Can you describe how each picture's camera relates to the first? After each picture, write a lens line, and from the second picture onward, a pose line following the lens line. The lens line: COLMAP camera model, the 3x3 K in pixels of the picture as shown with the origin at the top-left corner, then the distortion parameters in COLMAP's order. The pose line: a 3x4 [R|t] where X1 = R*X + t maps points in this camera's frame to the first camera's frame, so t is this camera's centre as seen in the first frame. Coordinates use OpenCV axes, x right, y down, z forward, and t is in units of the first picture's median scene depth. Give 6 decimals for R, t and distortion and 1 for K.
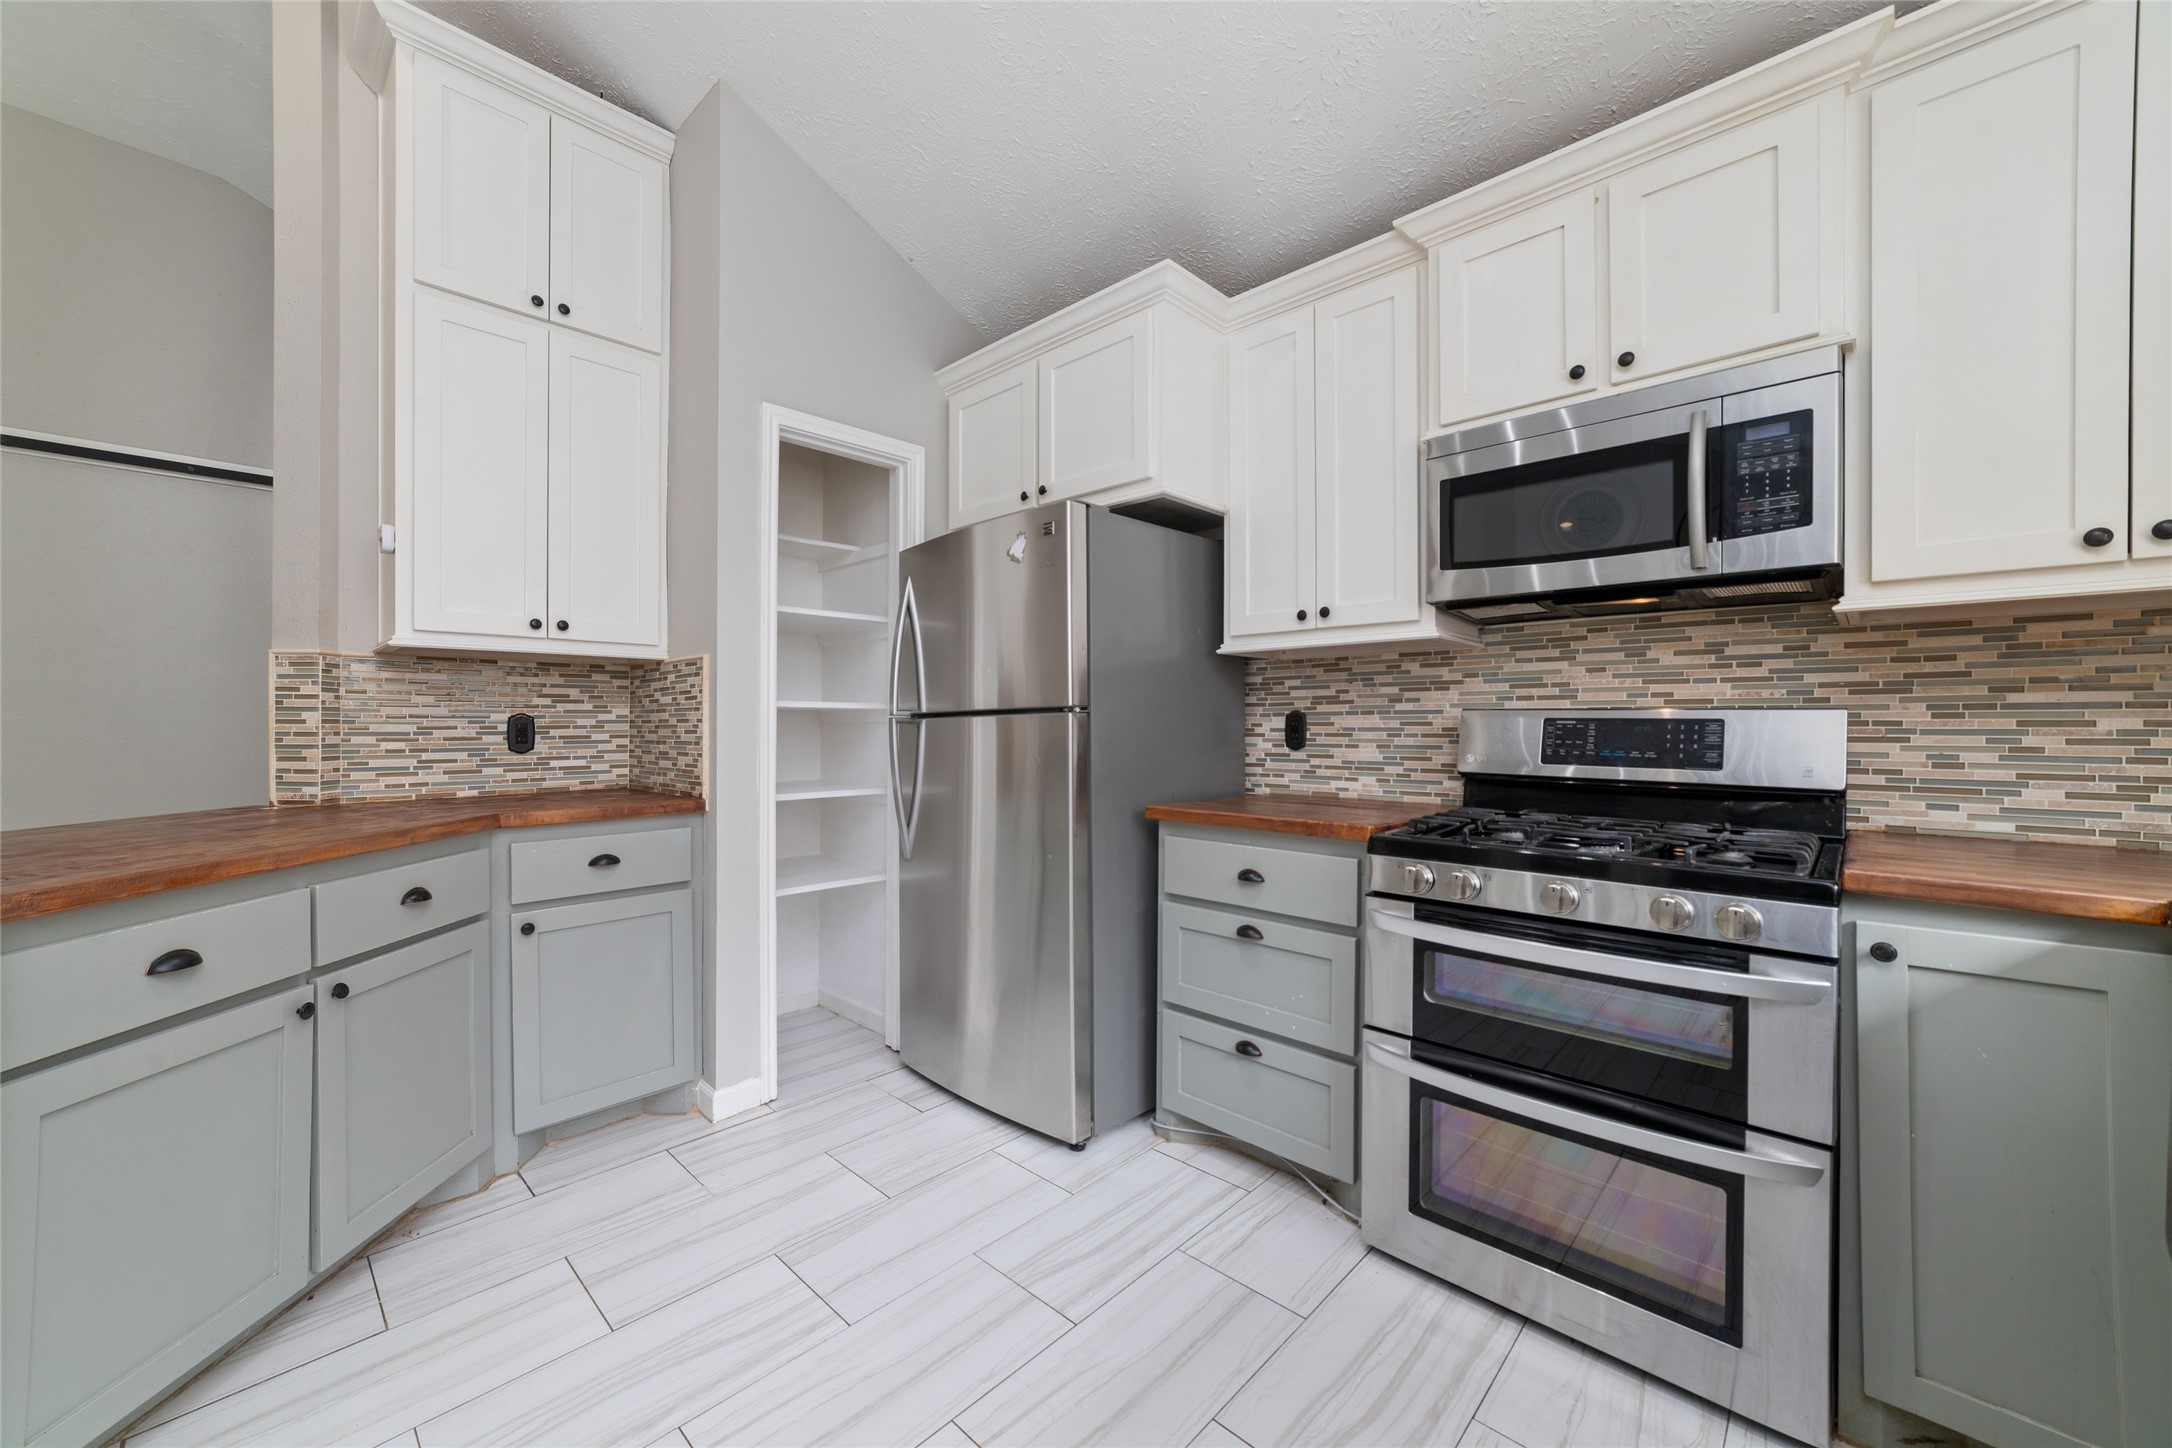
lens RADIAL K [[827.6, 0, 1082.1], [0, 827.6, 724.1], [0, 0, 1]] dist [-0.027706, 0.009512]
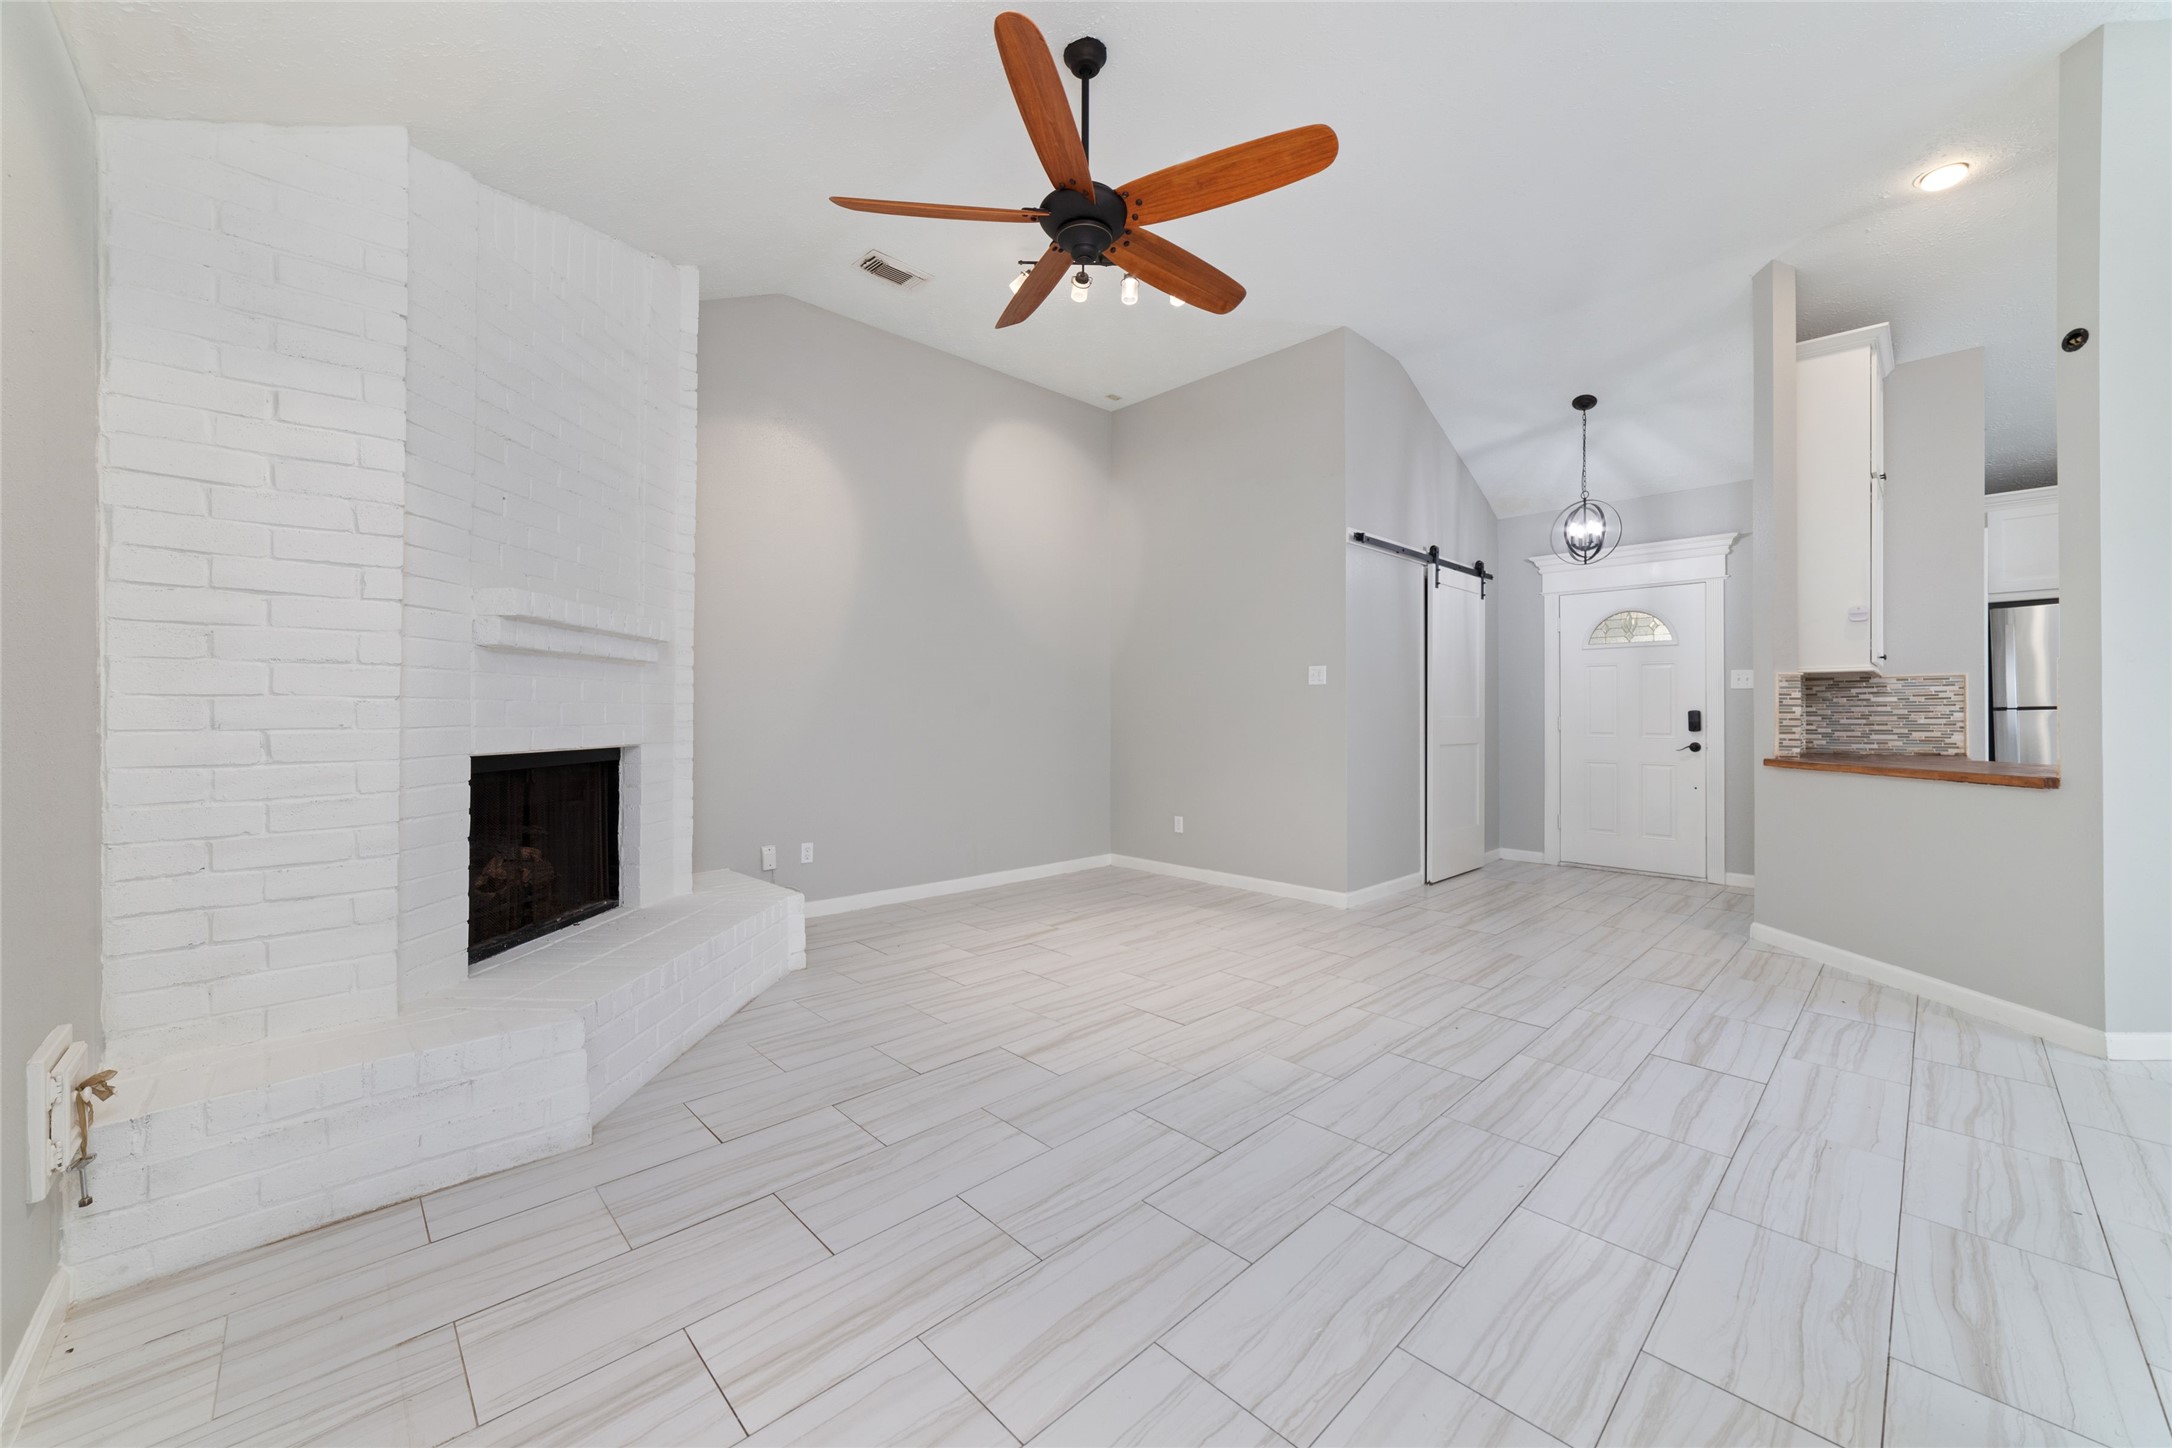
lens RADIAL K [[827.6, 0, 1082.1], [0, 827.6, 724.1], [0, 0, 1]] dist [-0.027706, 0.009512]
pose [[0.998652, -0.002000, -0.051861, -2.400705], [0.002518, 0.999947, 0.009934, 0.001004], [0.051839, -0.010052, 0.998605, -0.879256]]
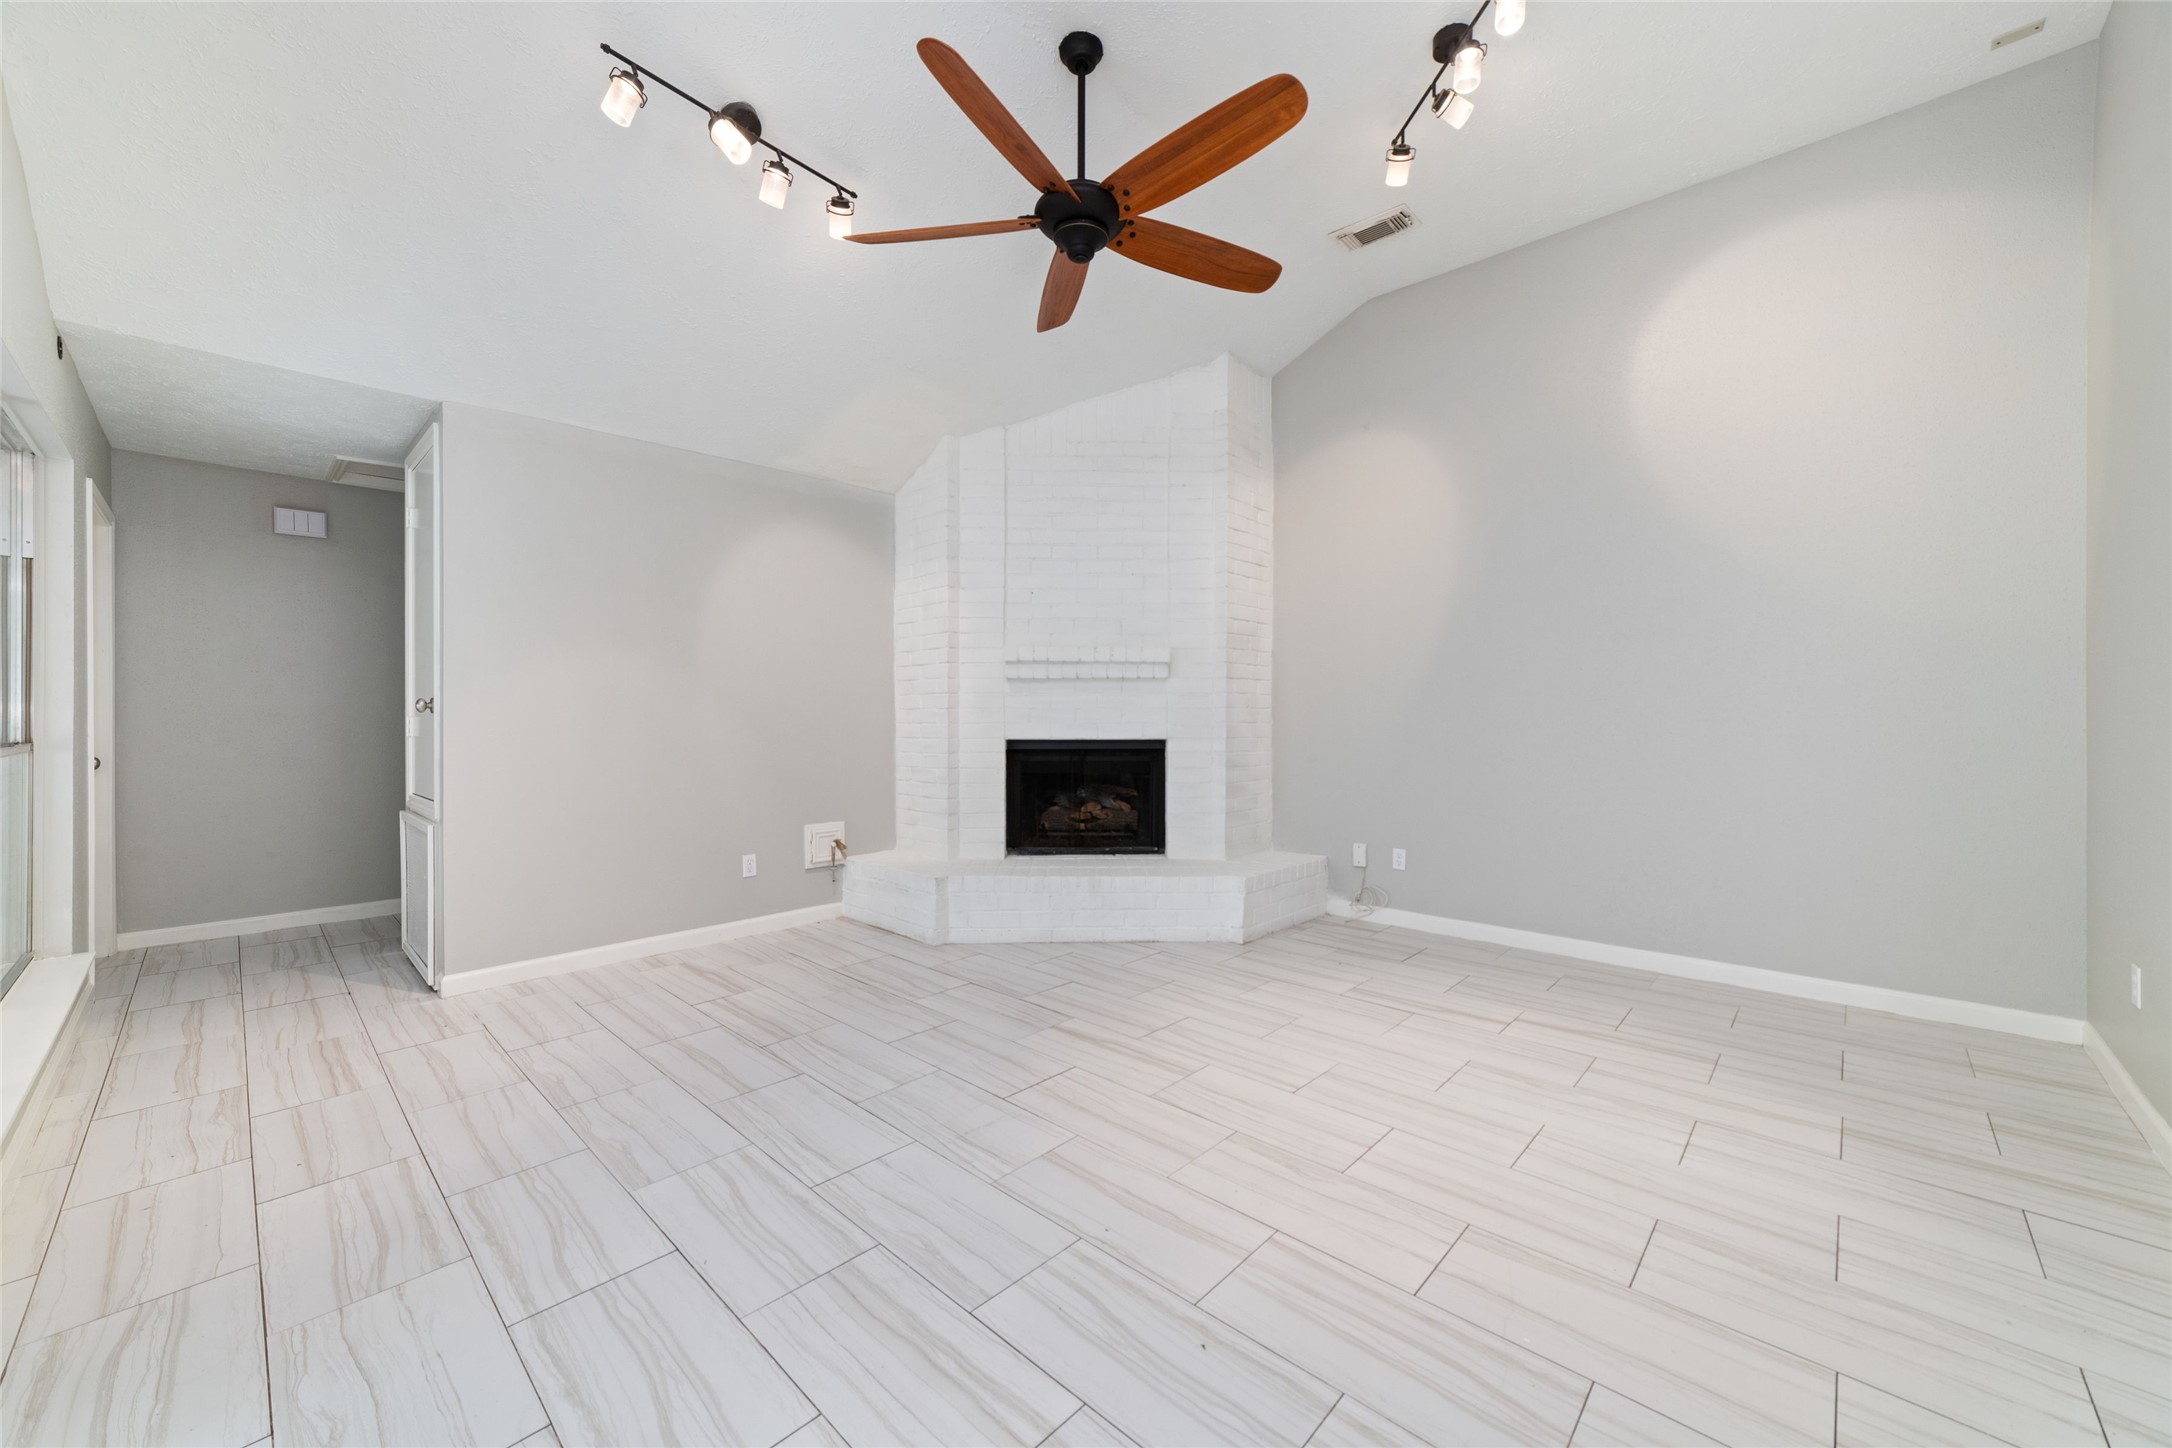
lens RADIAL K [[828.3, 0, 1085.8], [0, 828.3, 720.4], [0, 0, 1]] dist [-0.026140, 0.010394]
pose [[0.003776, 0.002788, -0.999989, -1.219405], [0.000511, 0.999996, 0.002790, 0.001304], [0.999993, -0.000521, 0.003775, 0.363324]]
